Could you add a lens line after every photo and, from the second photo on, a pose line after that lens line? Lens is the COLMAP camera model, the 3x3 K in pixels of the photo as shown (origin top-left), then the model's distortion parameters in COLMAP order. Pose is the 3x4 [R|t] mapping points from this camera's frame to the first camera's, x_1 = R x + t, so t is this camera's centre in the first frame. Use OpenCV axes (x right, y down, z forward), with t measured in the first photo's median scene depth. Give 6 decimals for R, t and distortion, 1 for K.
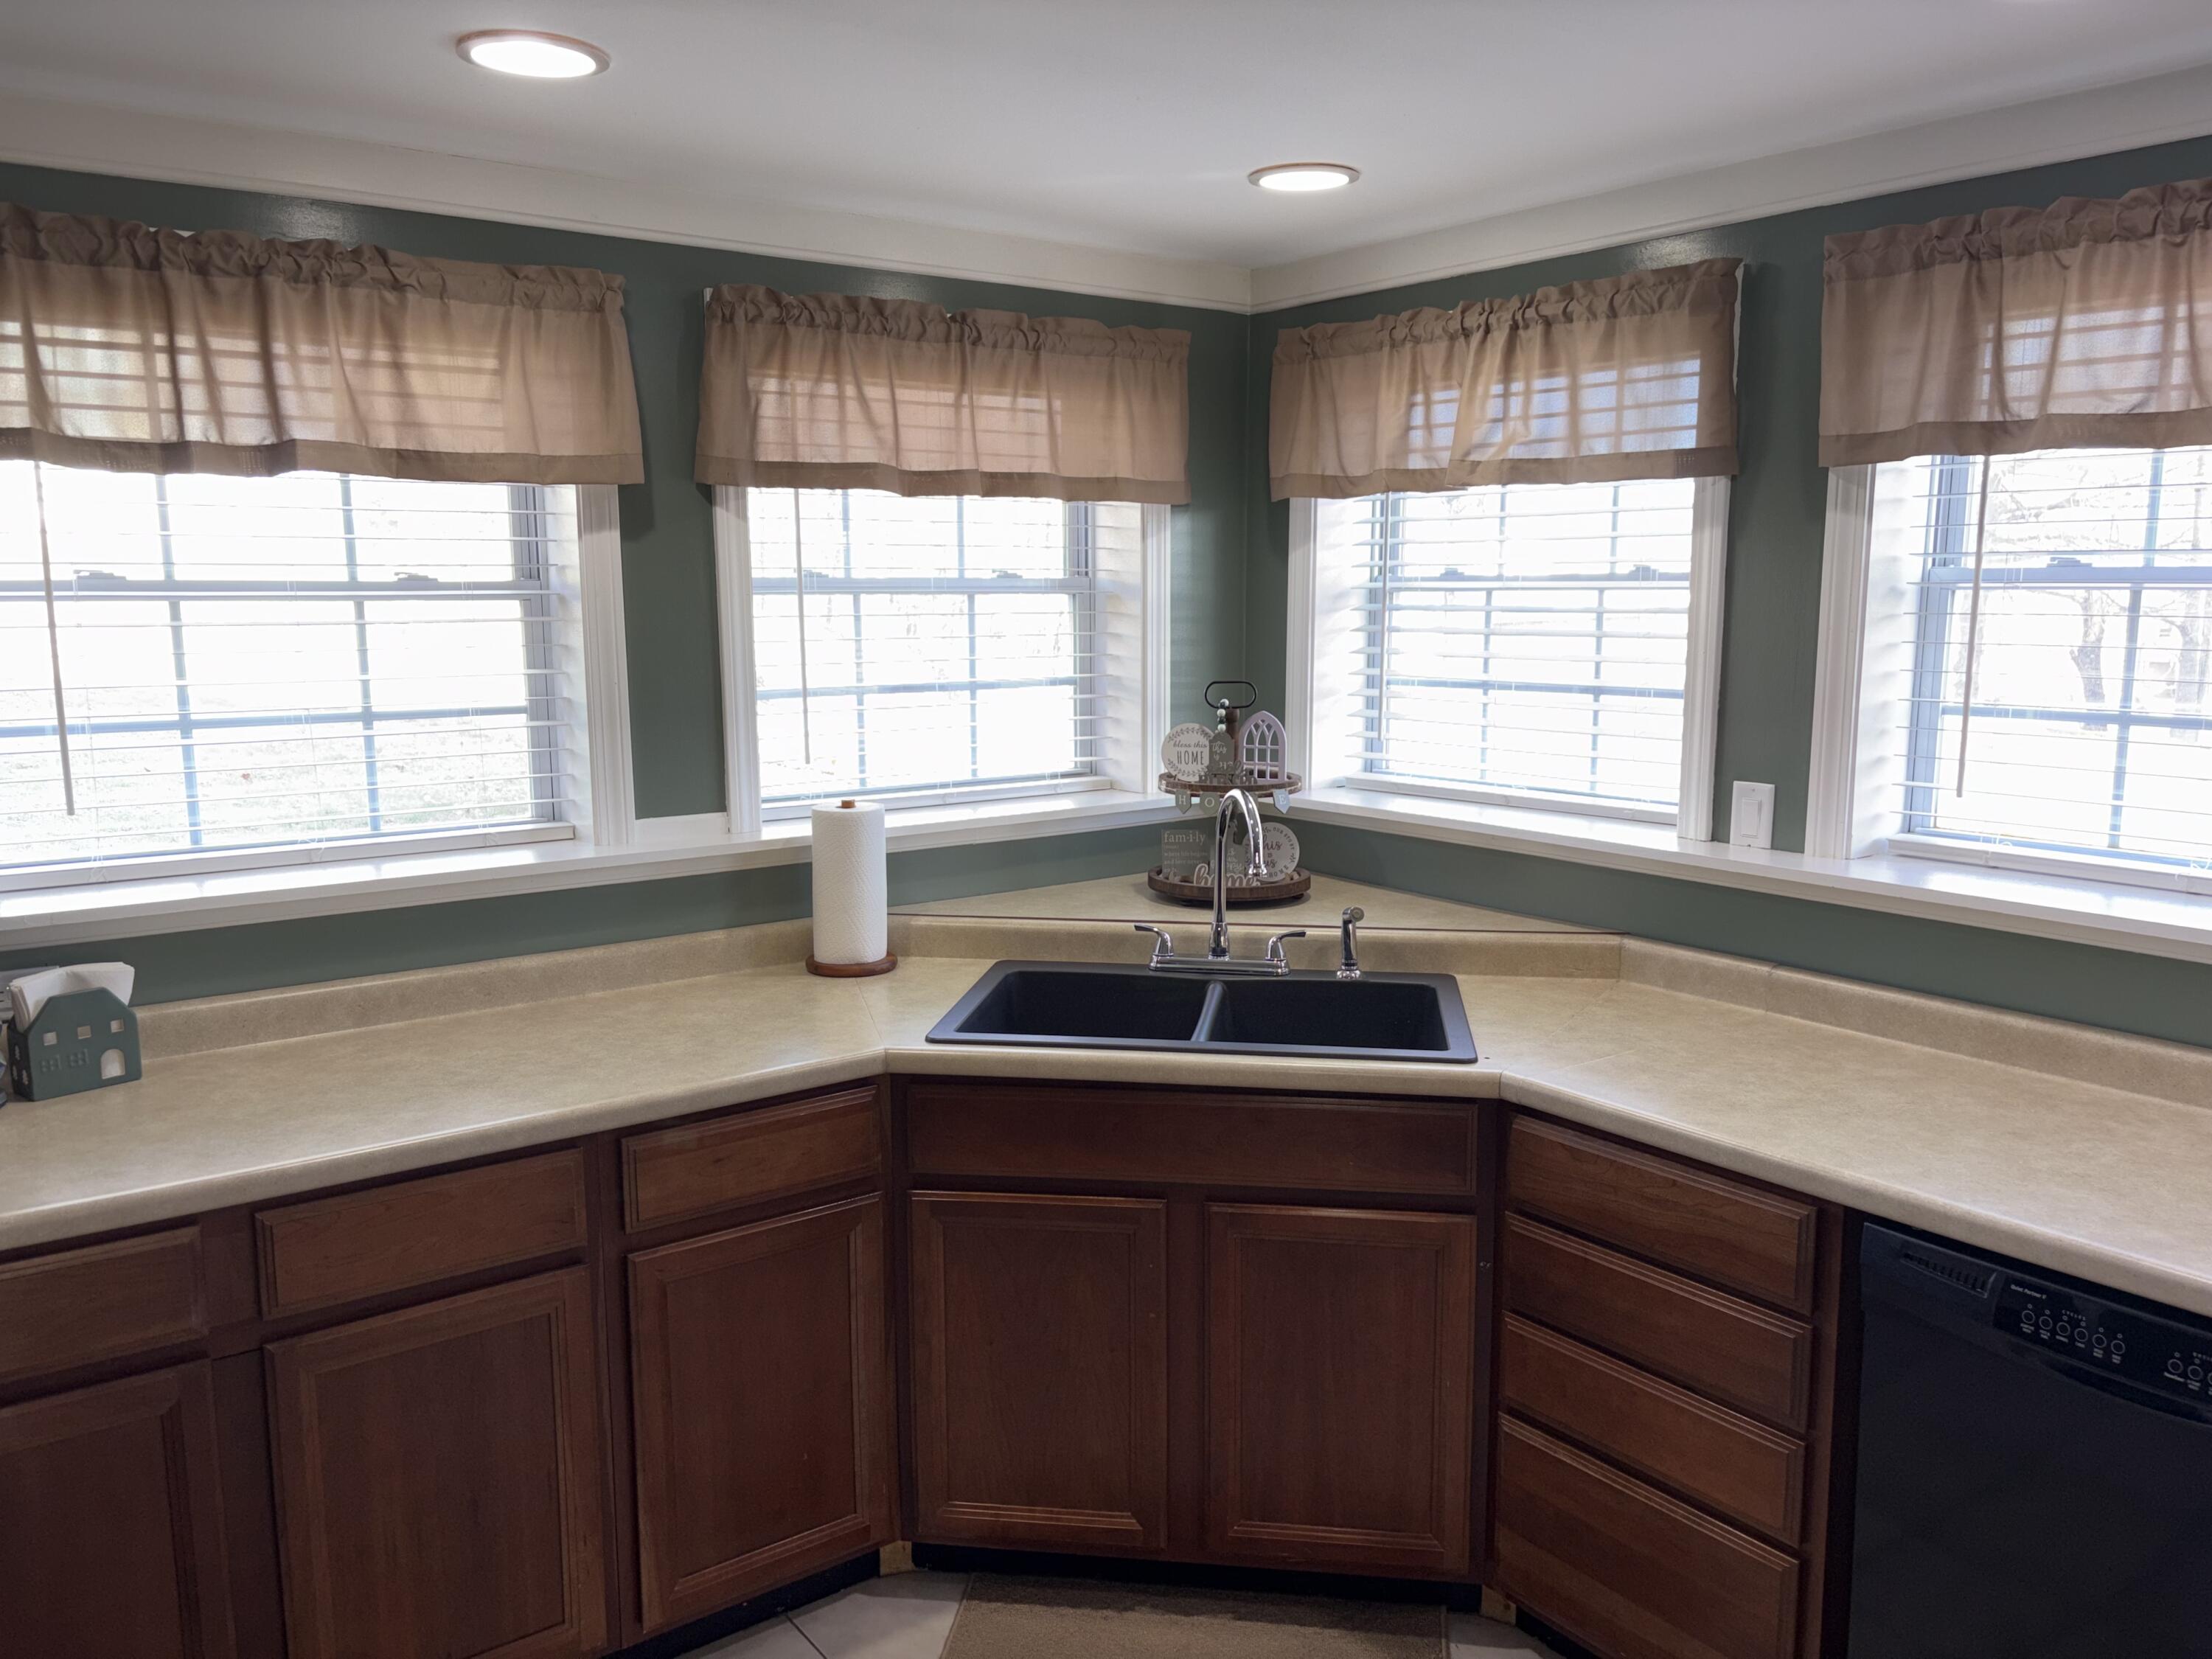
lens RADIAL K [[1668.6, 0, 1091.3], [0, 1668.6, 829.0], [0, 0, 1]] dist [0.053342, -0.059364]
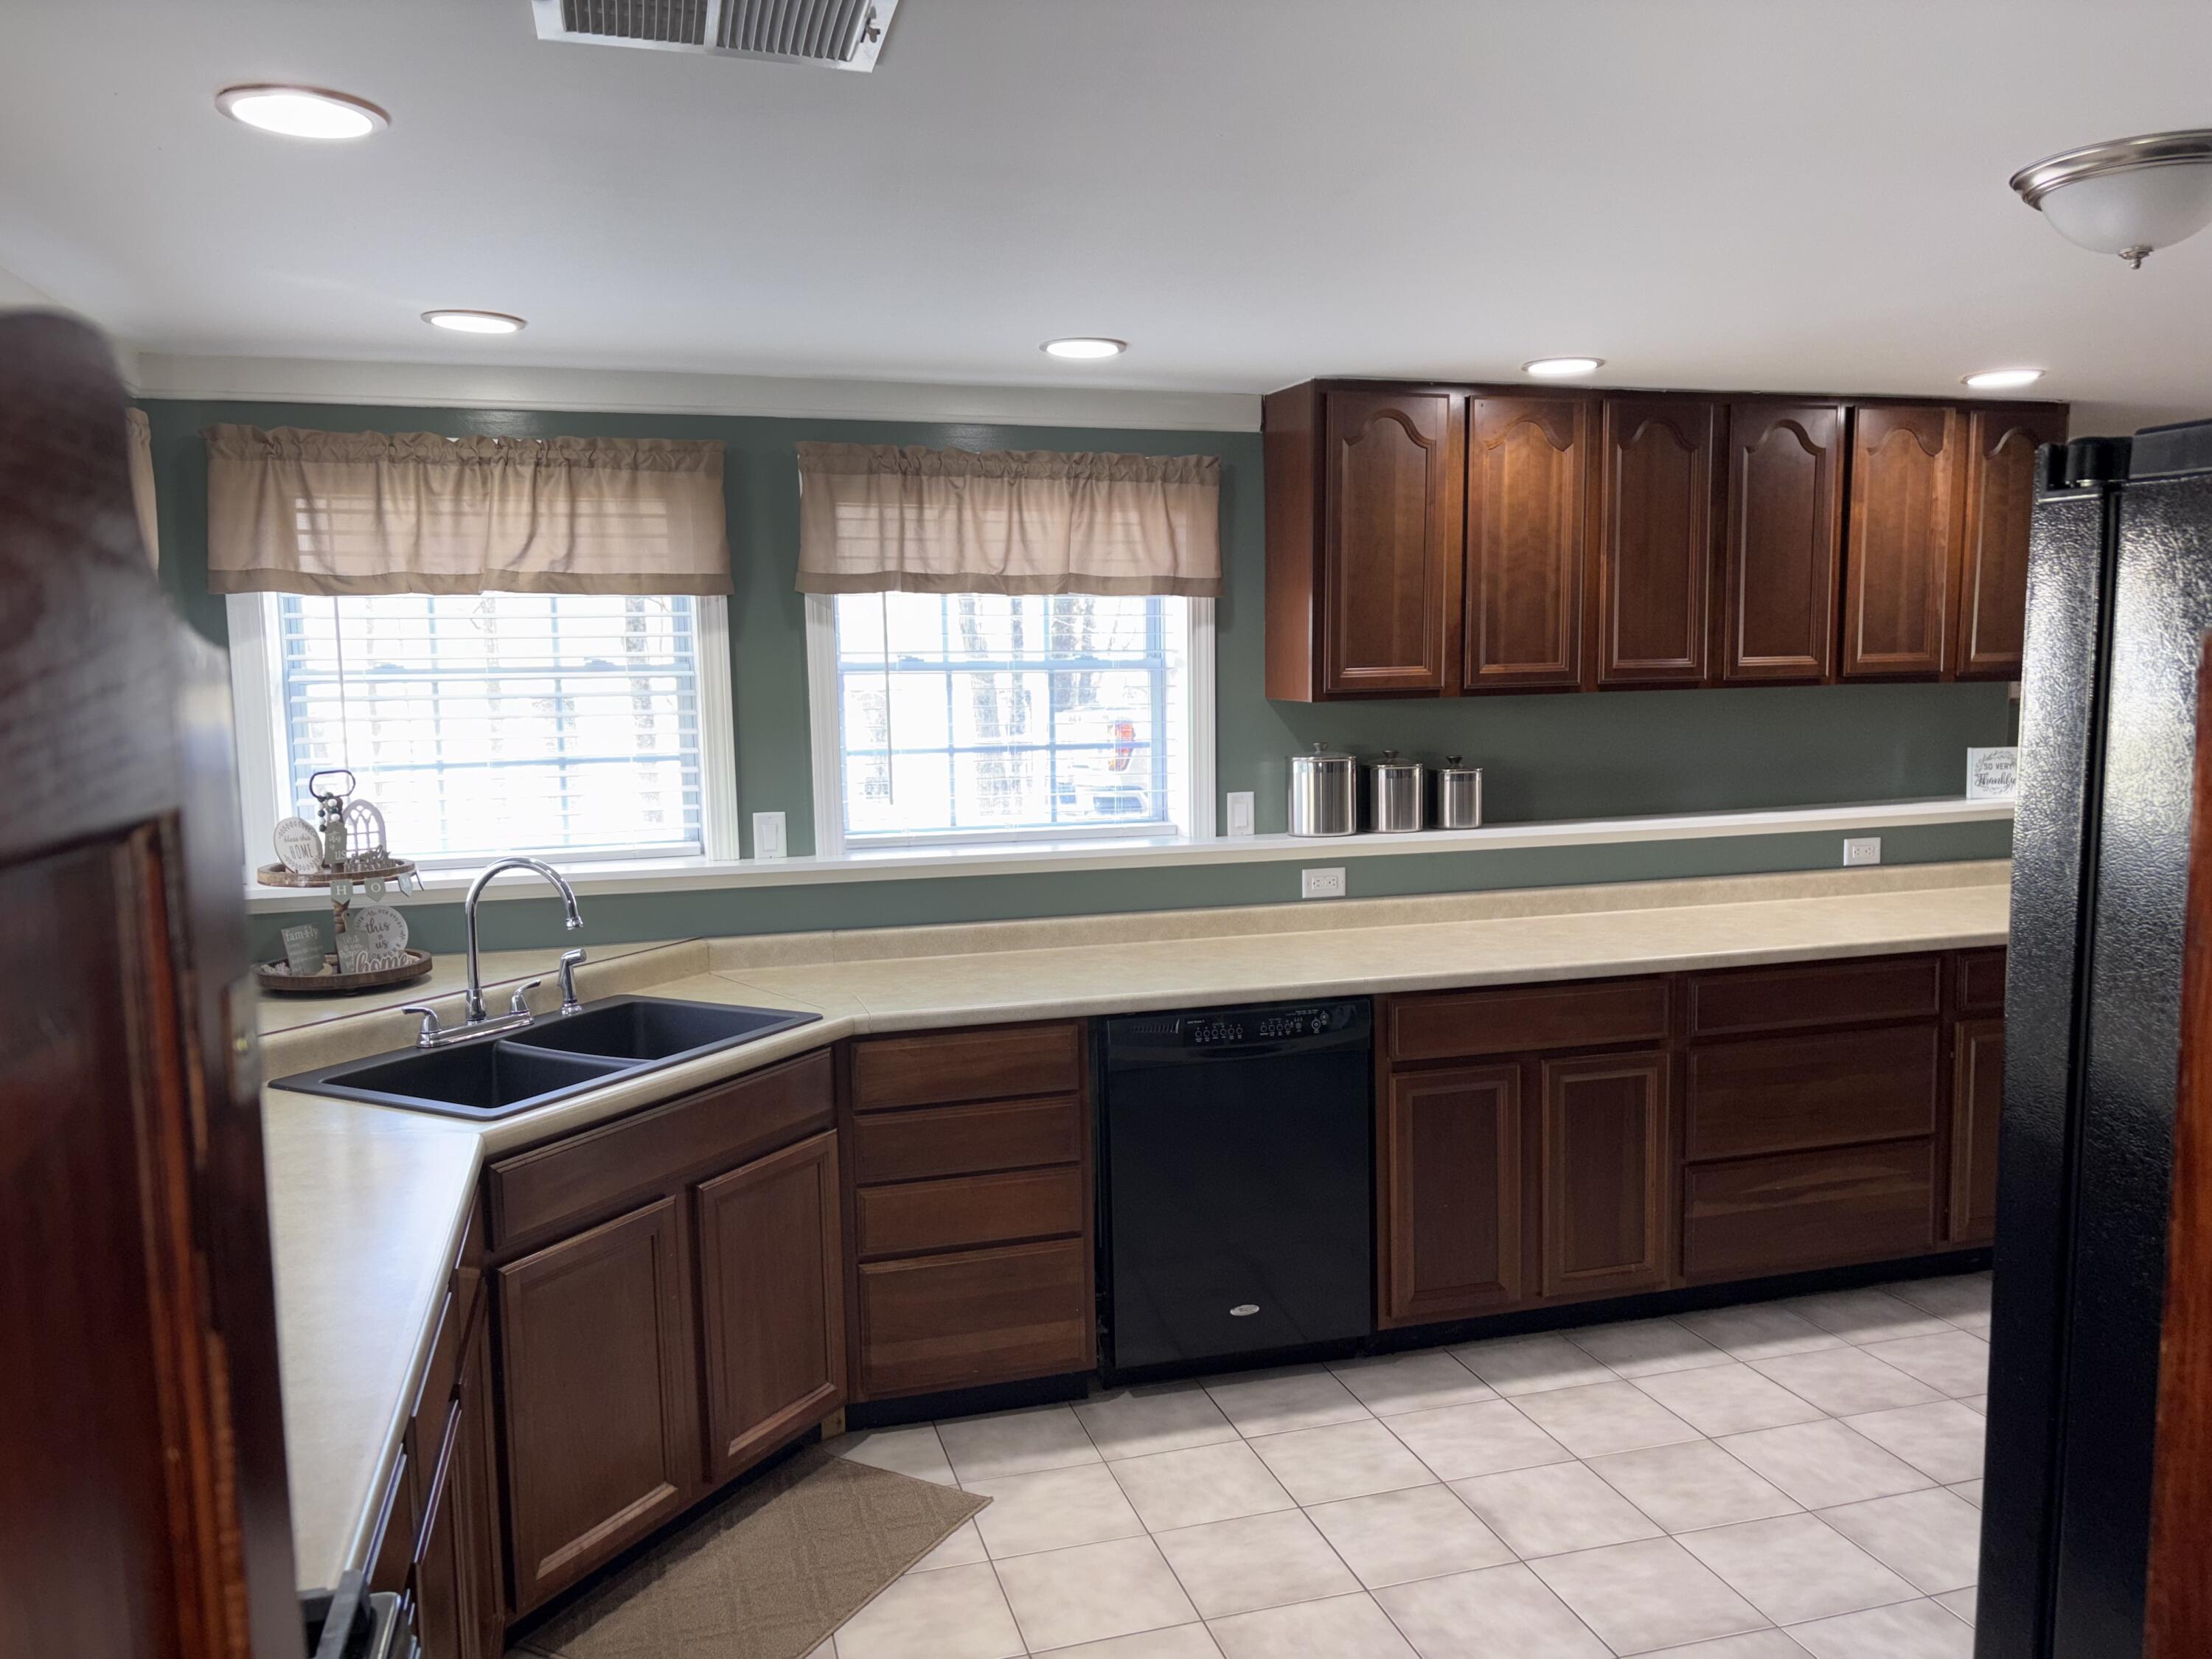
lens RADIAL K [[1668.6, 0, 1088.2], [0, 1668.6, 840.9], [0, 0, 1]] dist [0.053342, -0.059364]
pose [[0.347408, -0.100560, 0.932307, -0.883327], [0.151353, 0.987210, 0.050083, -0.036091], [-0.925419, 0.123708, 0.358185, 0.270080]]
